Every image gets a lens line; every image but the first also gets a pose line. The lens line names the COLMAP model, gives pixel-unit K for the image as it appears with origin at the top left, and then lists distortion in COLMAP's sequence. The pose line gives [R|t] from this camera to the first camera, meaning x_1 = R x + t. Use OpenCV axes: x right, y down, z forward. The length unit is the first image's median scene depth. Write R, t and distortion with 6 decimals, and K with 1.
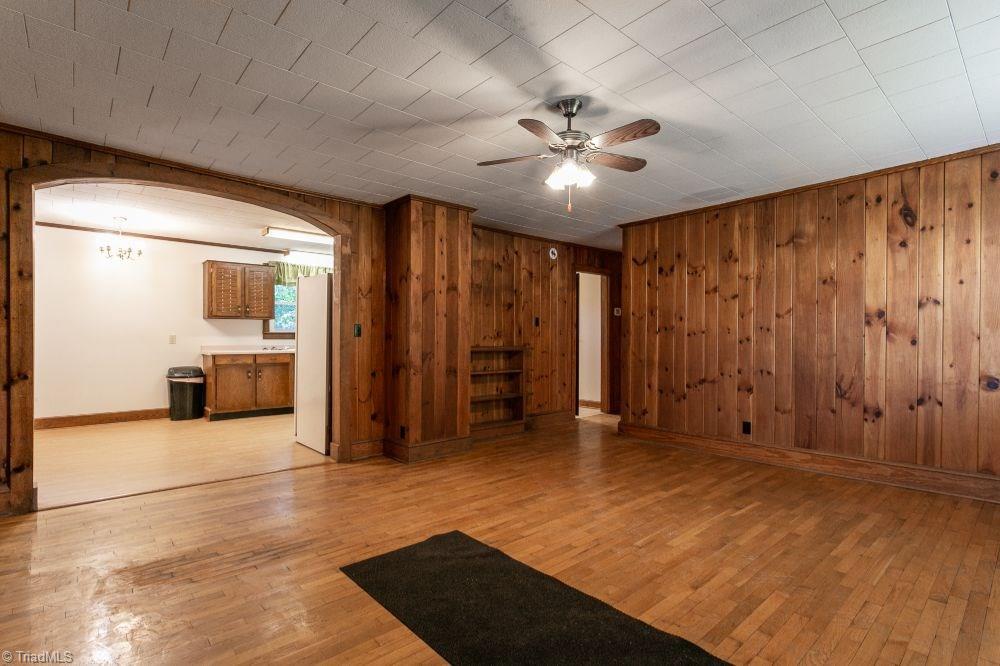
lens RADIAL K [[480.1, 0, 498.6], [0, 480.1, 337.4], [0, 0, 1]] dist [-0.000117, 0.000228]
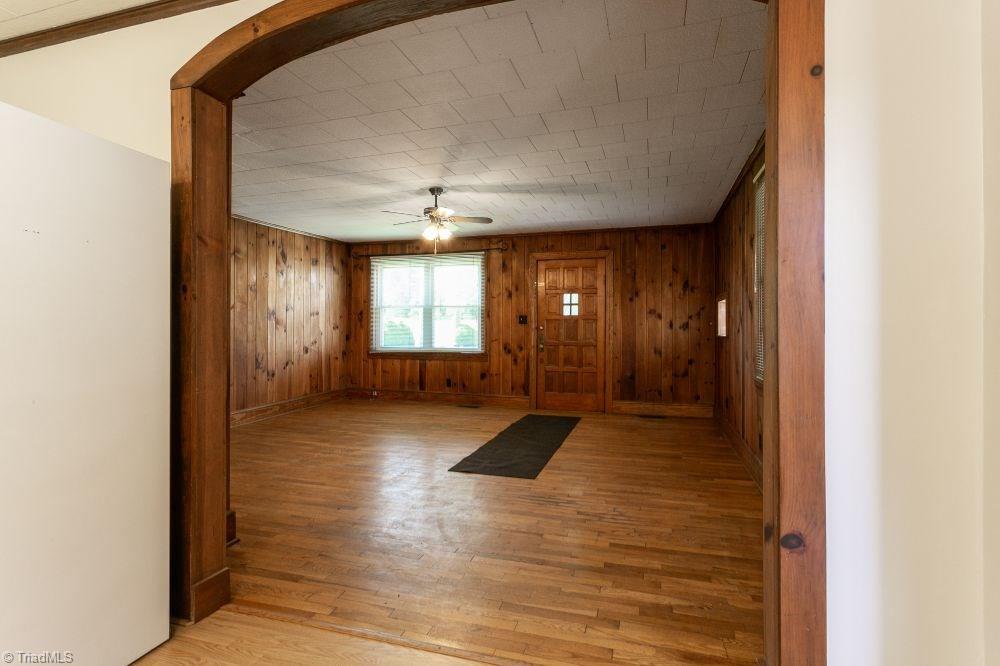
lens RADIAL K [[491.6, 0, 500.0], [0, 491.6, 333.0], [0, 0, 1]] dist [-0.000022, 0.000039]
pose [[-0.521128, -0.012445, 0.853388, -0.996608], [-0.003943, 0.999918, 0.012174, -0.004821], [-0.853470, 0.002980, -0.521134, 1.179524]]
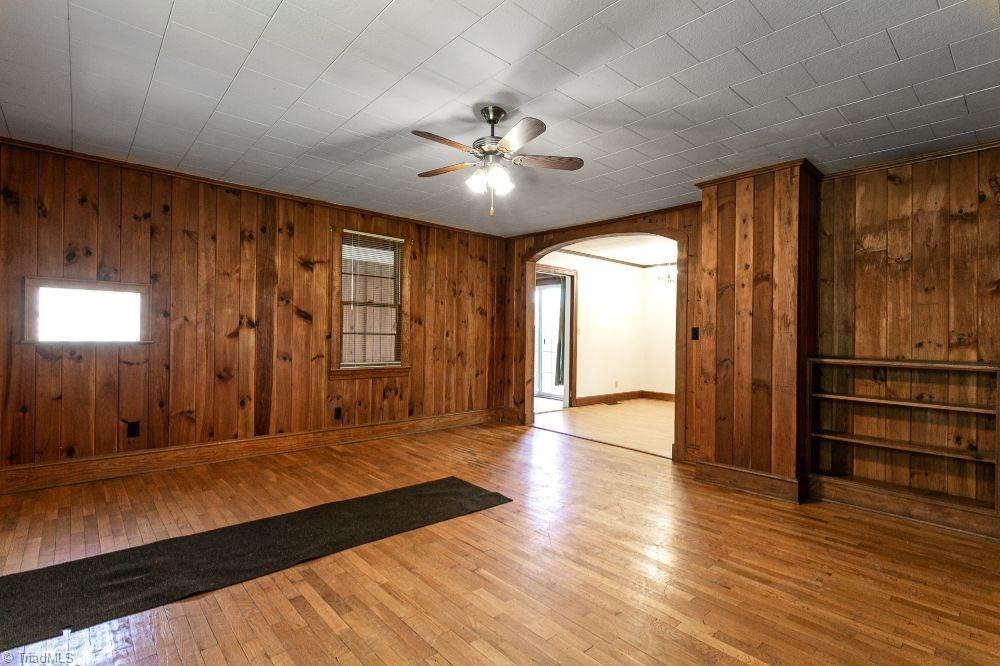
lens RADIAL K [[475.7, 0, 500.0], [0, 475.7, 333.0], [0, 0, 1]] dist [-0.003446, -0.000406]
pose [[0.007144, -0.008695, -0.999937, 0.805072], [-0.017094, 0.999815, -0.008817, -0.000386], [0.999828, 0.017155, 0.006994, 0.702324]]
